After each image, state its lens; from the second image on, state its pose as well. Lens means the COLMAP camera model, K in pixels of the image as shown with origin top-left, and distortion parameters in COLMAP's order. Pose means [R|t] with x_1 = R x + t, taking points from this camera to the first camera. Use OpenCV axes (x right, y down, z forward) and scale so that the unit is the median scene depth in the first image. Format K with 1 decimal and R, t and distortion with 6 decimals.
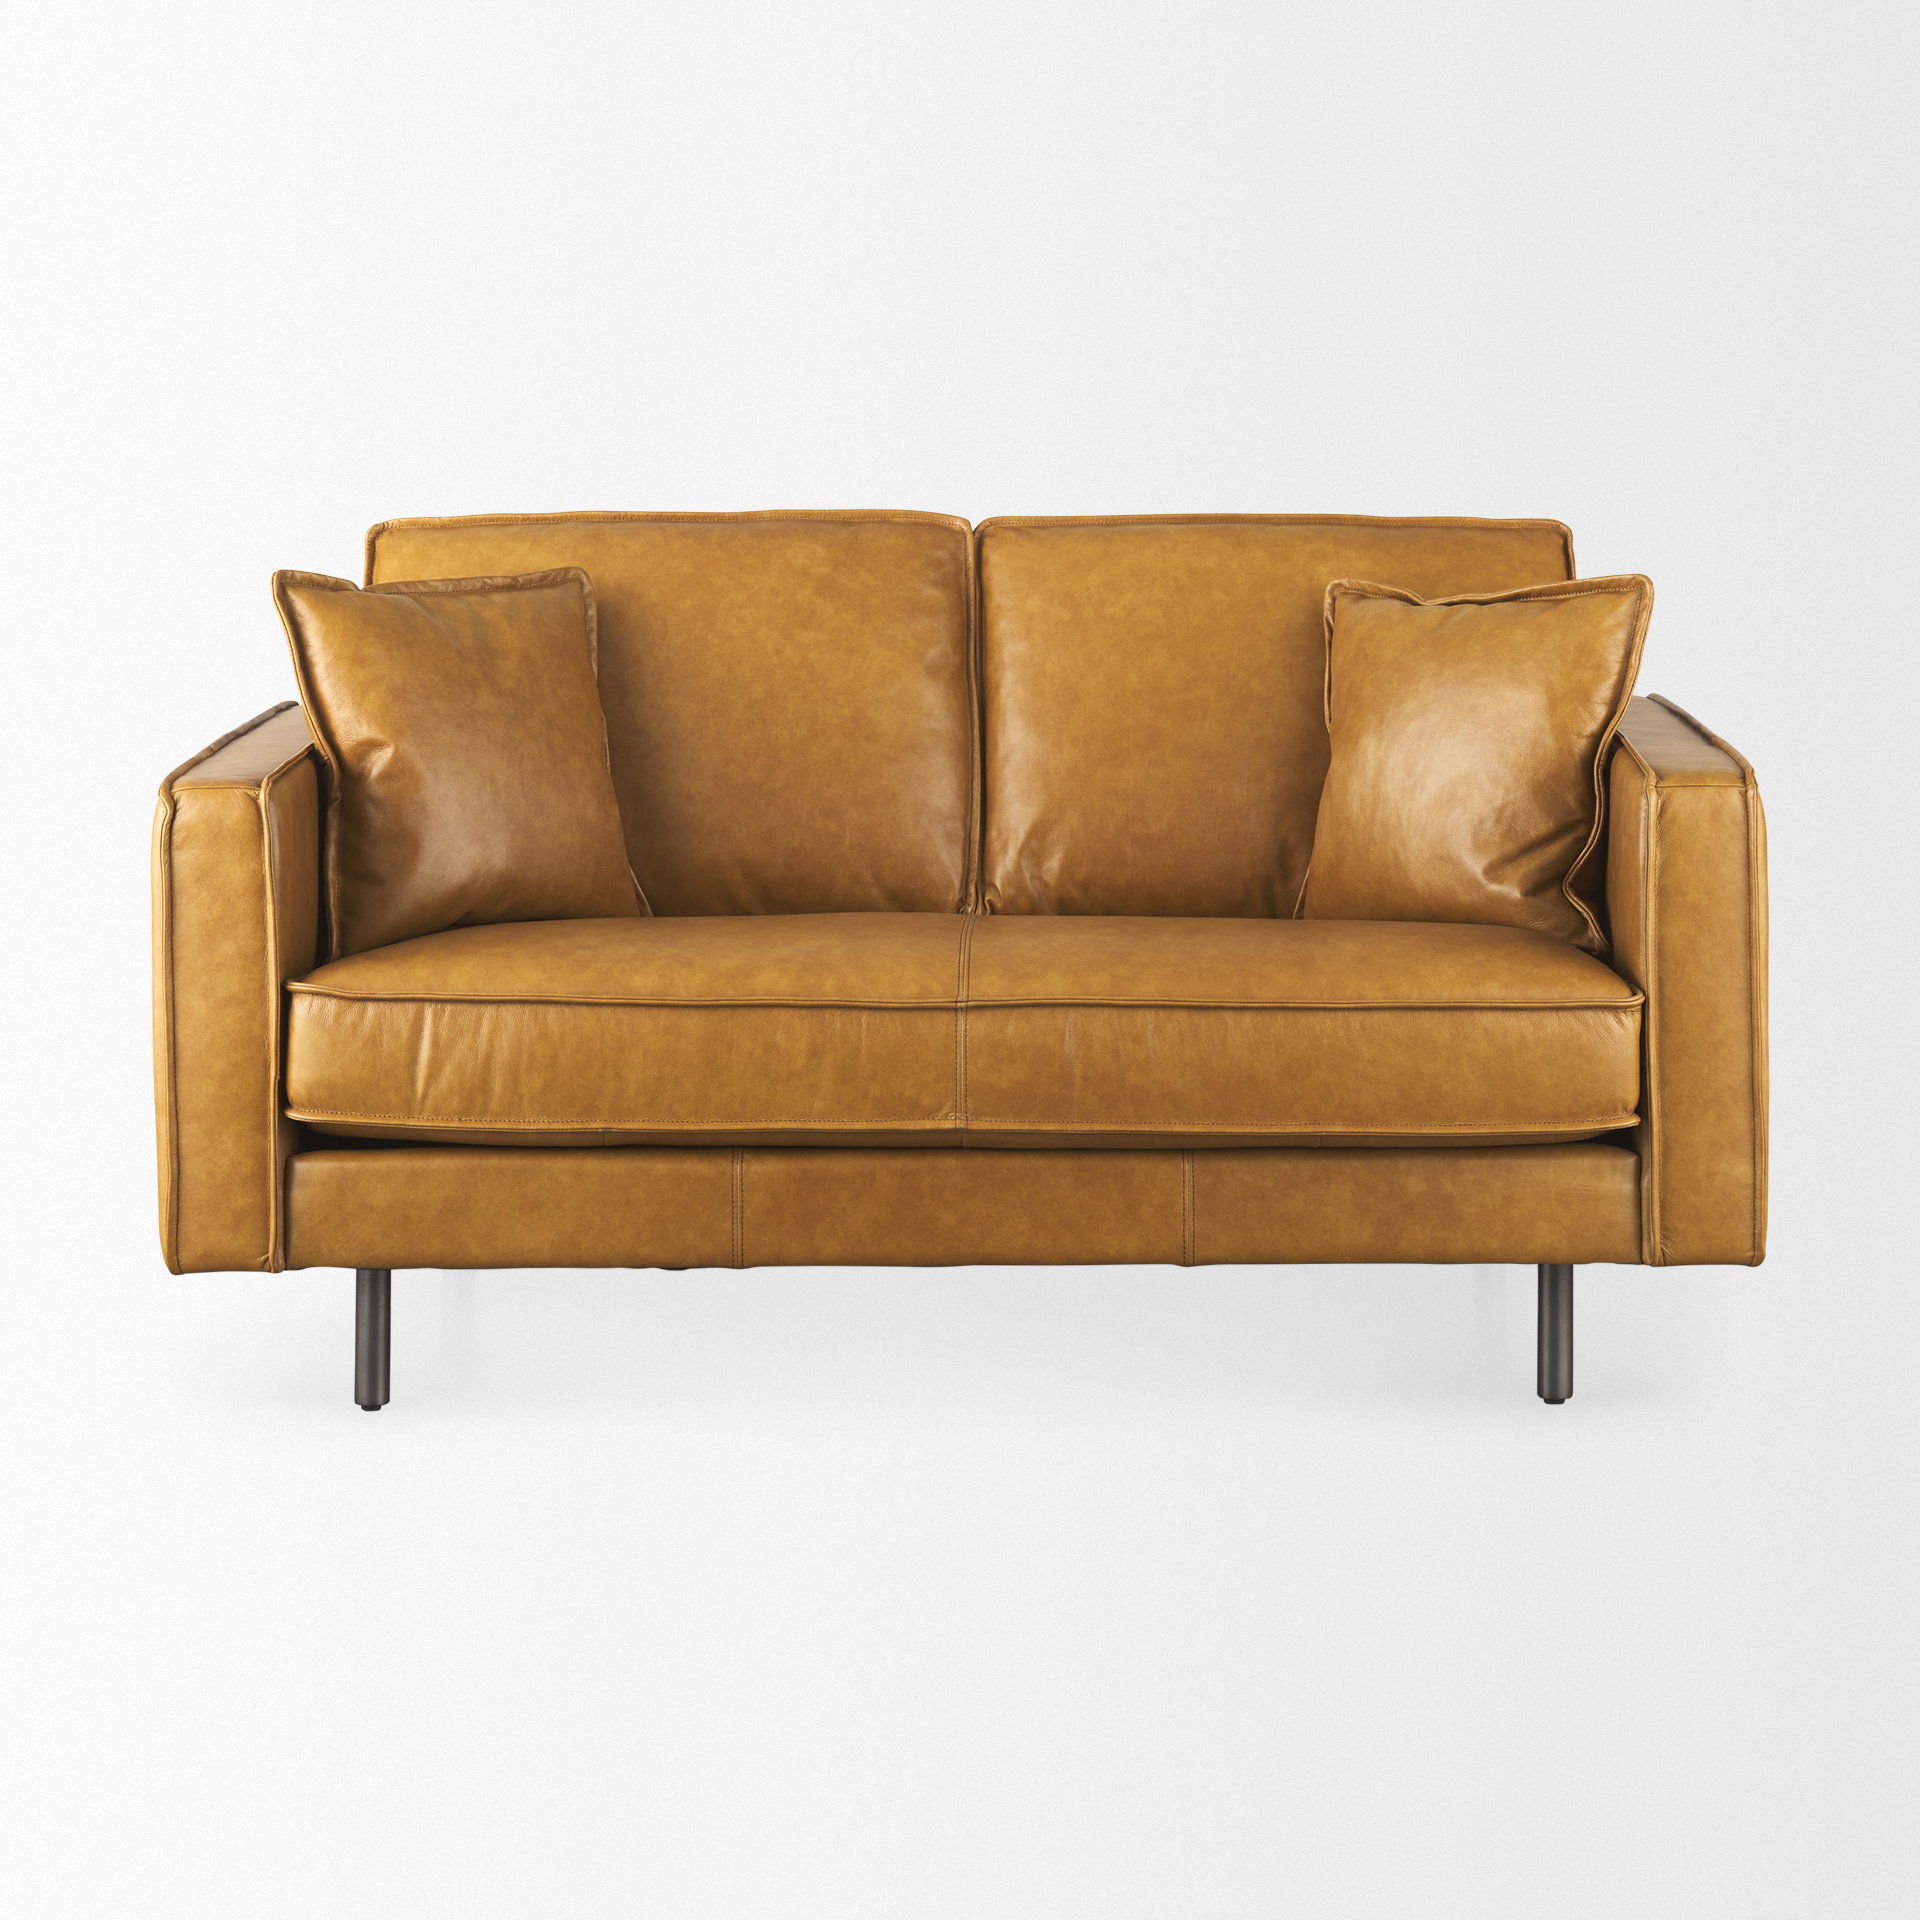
lens RADIAL K [[5650.1, 0, 974.2], [0, 5650.1, 941.2], [0, 0, 1]] dist [0.151126, 0.000000]
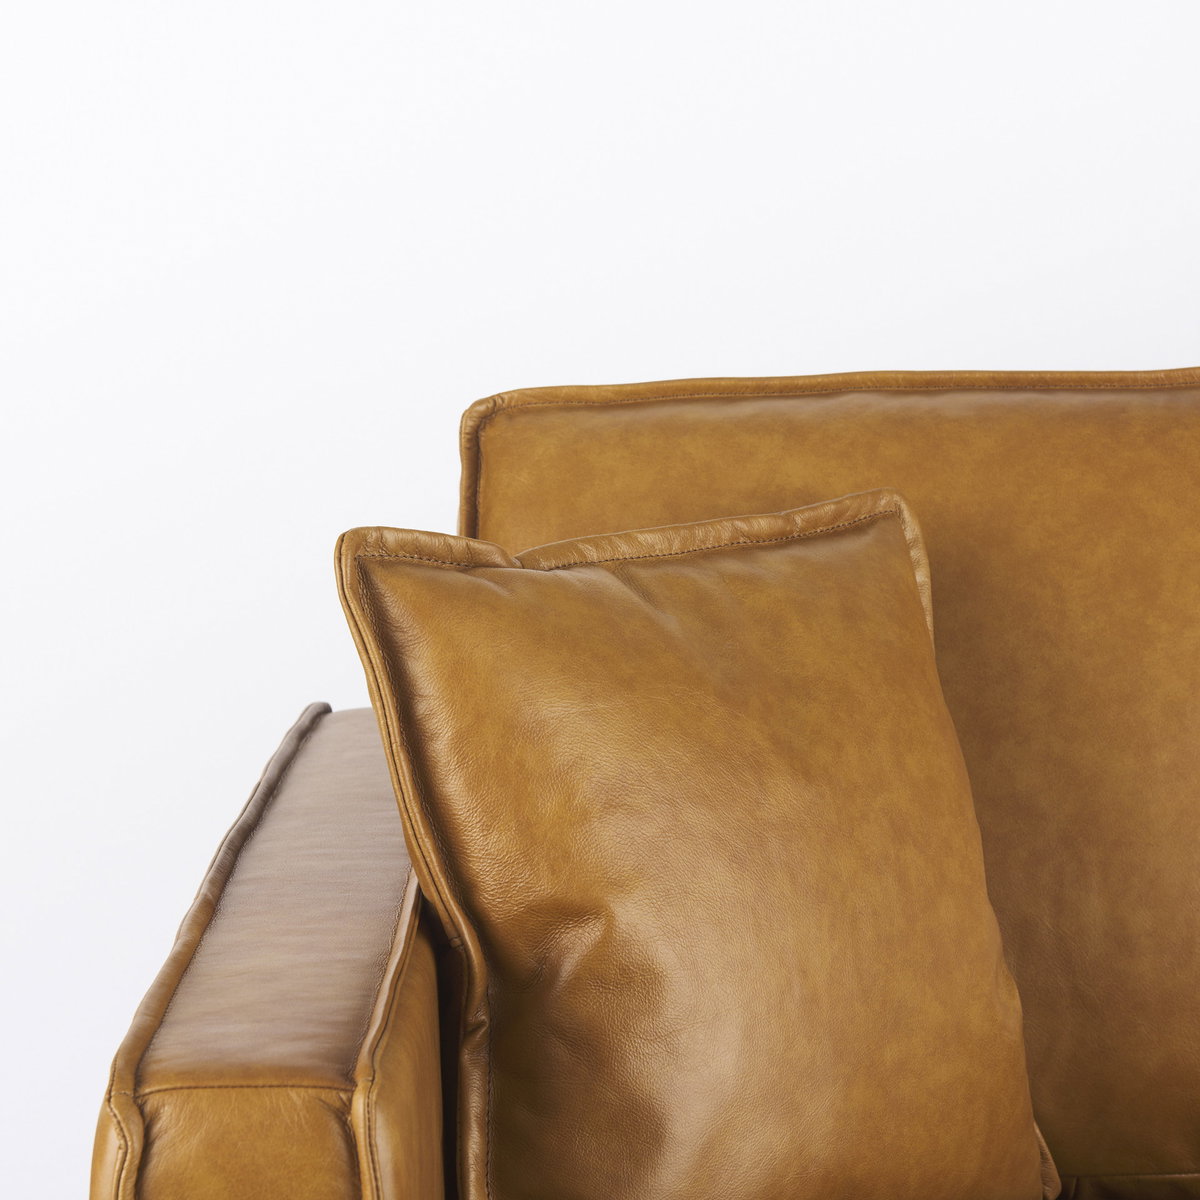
lens RADIAL K [[3531.3, 0, 592.0], [0, 3531.3, 606.9], [0, 0, 1]] dist [0.151126, 0.000000]
pose [[0.999590, -0.005942, 0.028005, -0.110735], [0.005230, 0.999663, 0.025414, -0.066179], [-0.028147, -0.025257, 0.999285, 0.707504]]
